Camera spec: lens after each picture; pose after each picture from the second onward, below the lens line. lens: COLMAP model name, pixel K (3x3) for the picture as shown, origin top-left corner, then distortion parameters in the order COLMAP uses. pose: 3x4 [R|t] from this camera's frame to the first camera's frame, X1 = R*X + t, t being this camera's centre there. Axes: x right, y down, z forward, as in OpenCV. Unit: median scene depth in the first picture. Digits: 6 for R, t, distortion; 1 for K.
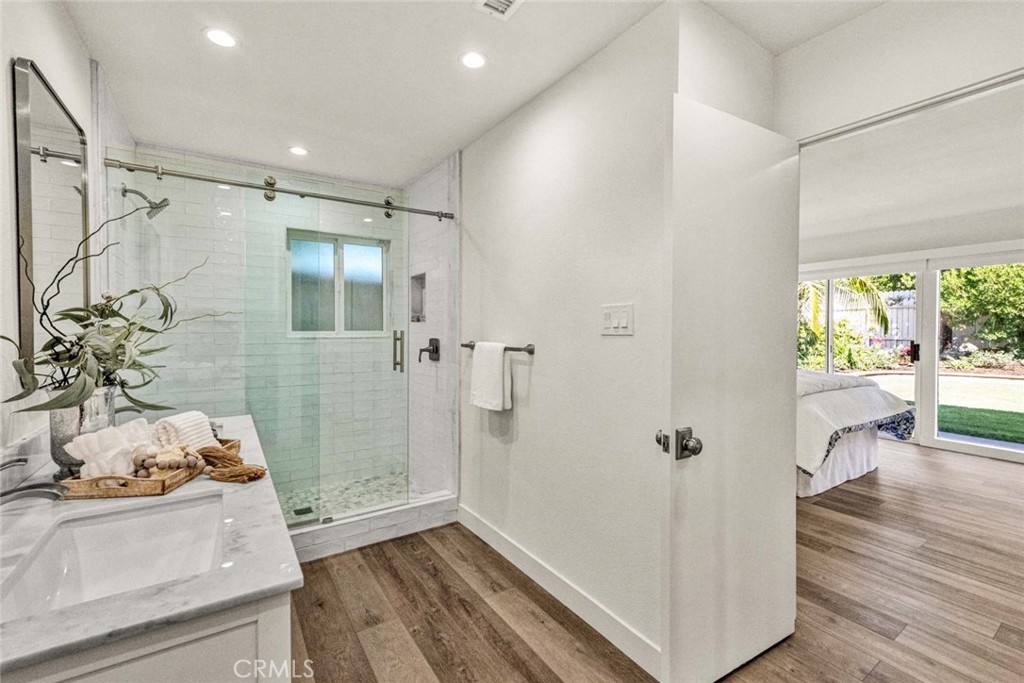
lens RADIAL K [[433.3, 0, 510.9], [0, 433.3, 338.8], [0, 0, 1]] dist [0.001054, 0.000327]
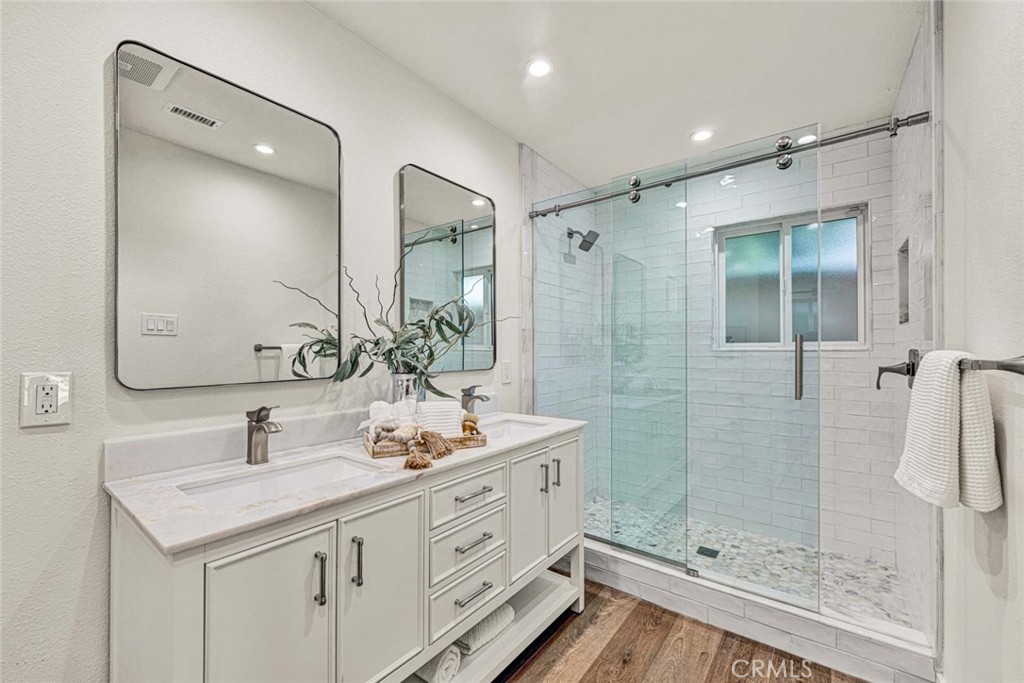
lens RADIAL K [[420.9, 0, 514.0], [0, 420.9, 351.1], [0, 0, 1]] dist [-0.000431, -0.000186]
pose [[0.327031, -0.004075, -0.945005, 0.184538], [-0.020807, 0.999717, -0.011511, 0.019599], [0.944784, 0.023427, 0.326854, 0.364559]]
